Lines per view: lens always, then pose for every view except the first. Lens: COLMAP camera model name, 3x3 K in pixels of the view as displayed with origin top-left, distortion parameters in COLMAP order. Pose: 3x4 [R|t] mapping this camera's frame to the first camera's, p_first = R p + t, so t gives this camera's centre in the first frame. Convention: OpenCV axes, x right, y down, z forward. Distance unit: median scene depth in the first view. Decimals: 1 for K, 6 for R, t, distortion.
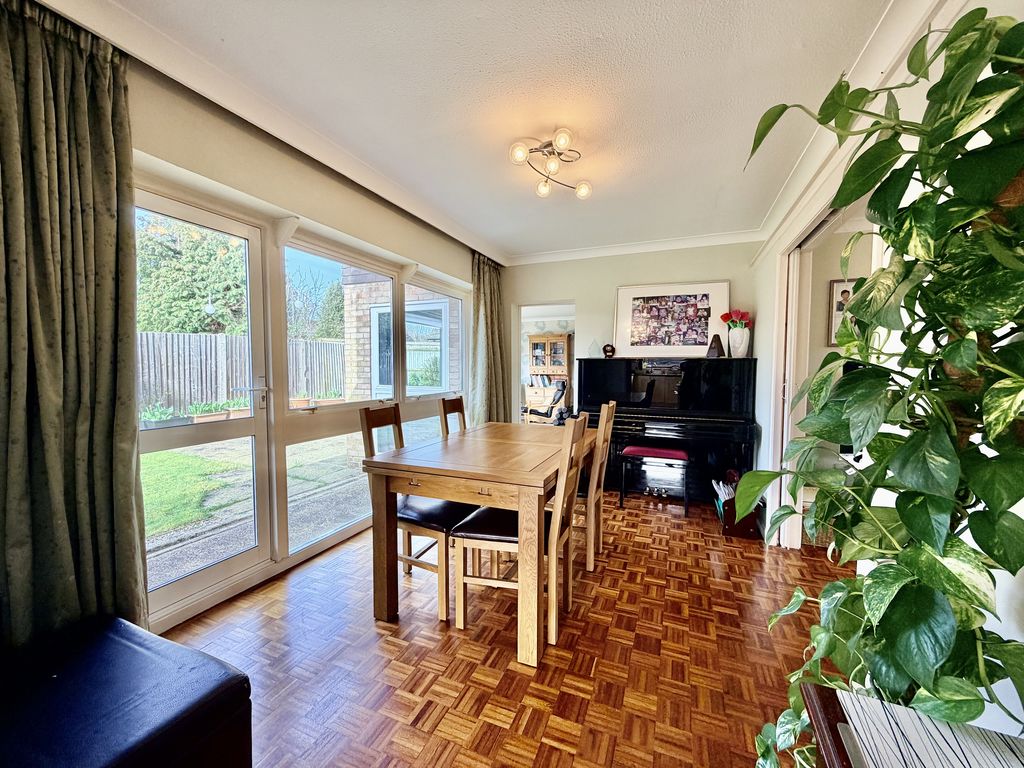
lens RADIAL K [[409.4, 0, 510.2], [0, 409.4, 382.9], [0, 0, 1]] dist [0.001010, -0.000098]
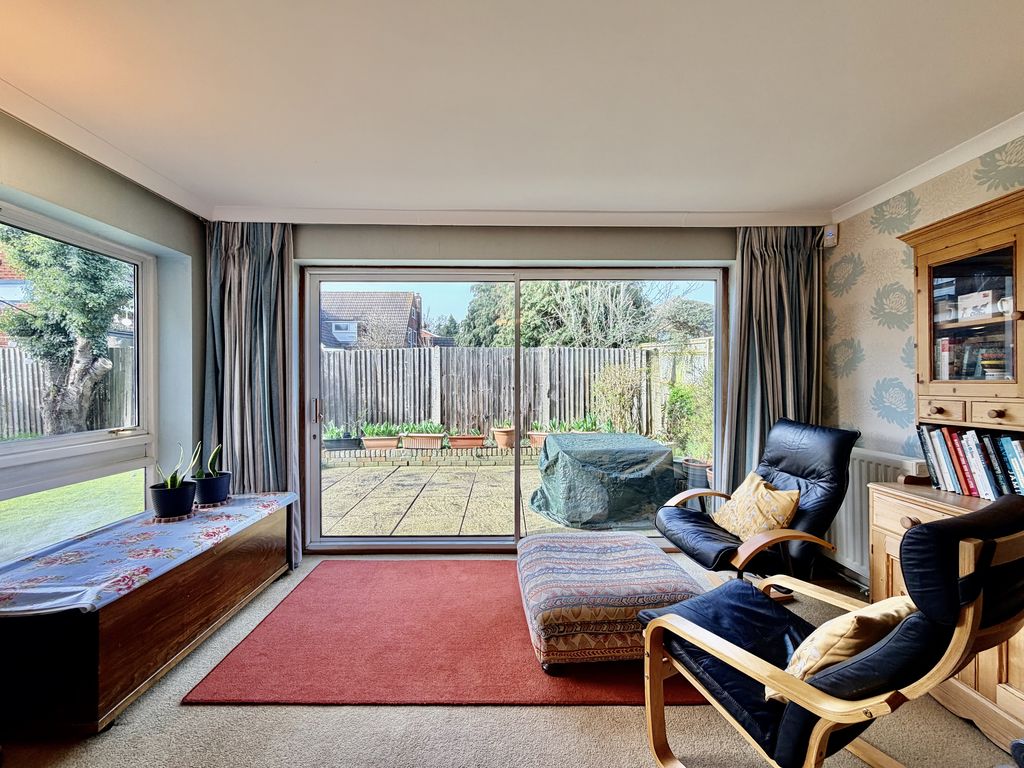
lens RADIAL K [[409.4, 0, 512.8], [0, 409.4, 383.0], [0, 0, 1]] dist [0.001010, -0.000098]
pose [[0.408996, -0.000052, -0.912536, 0.172070], [-0.034750, 0.999274, -0.015631, -0.035570], [0.911874, 0.038104, 0.408697, 0.849931]]
